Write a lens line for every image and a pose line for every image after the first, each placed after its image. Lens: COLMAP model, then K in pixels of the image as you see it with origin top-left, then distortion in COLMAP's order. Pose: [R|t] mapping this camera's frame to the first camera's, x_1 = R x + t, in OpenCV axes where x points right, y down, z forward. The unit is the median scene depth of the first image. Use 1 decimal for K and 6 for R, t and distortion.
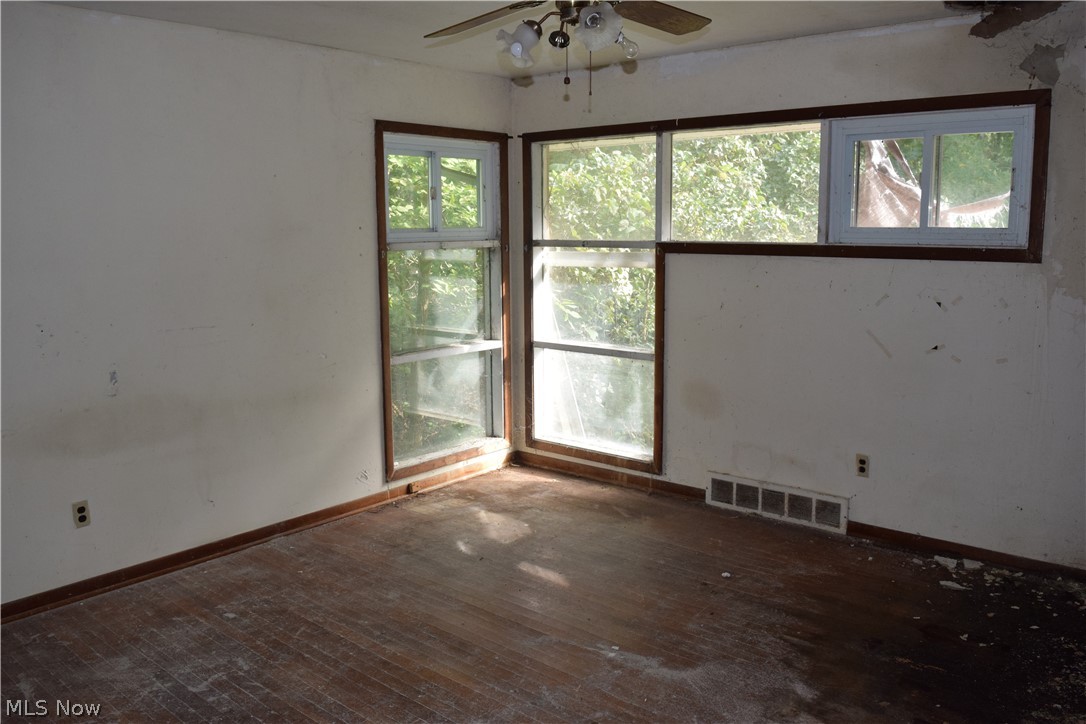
lens RADIAL K [[848.7, 0, 540.6], [0, 848.7, 365.8], [0, 0, 1]] dist [-0.097789, 0.024506]
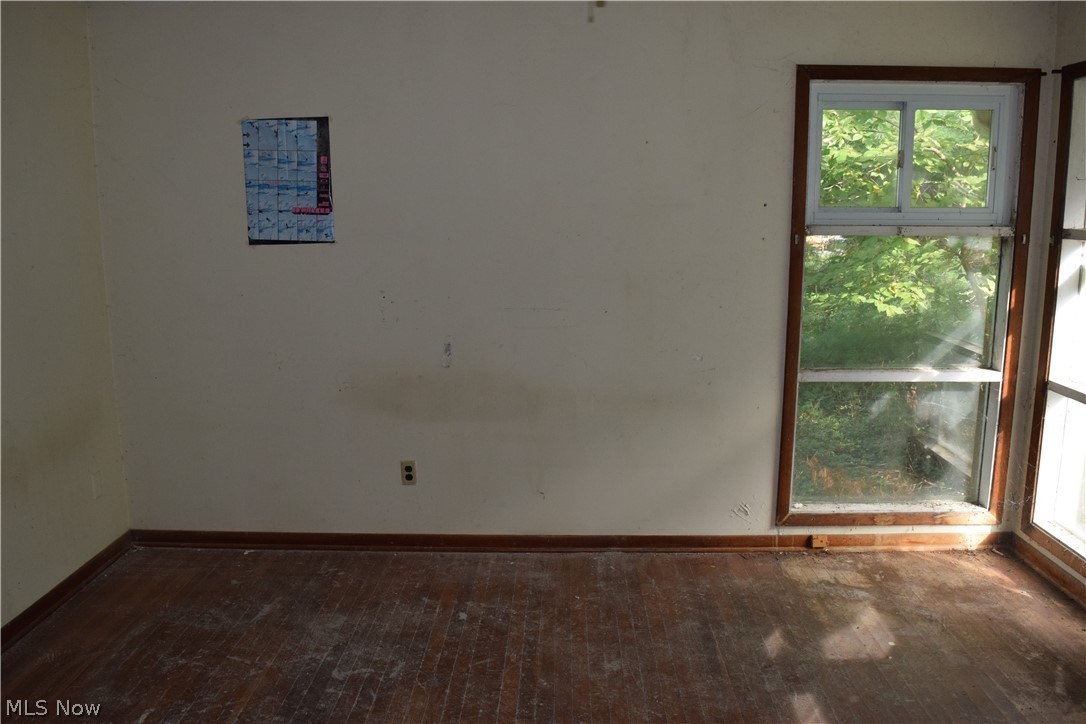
lens RADIAL K [[848.7, 0, 545.1], [0, 848.7, 361.7], [0, 0, 1]] dist [-0.097789, 0.024506]
pose [[0.627849, 0.147696, -0.764193, 0.264591], [-0.125377, 0.988200, 0.087982, -0.057455], [0.768170, 0.040573, 0.638959, 0.319947]]
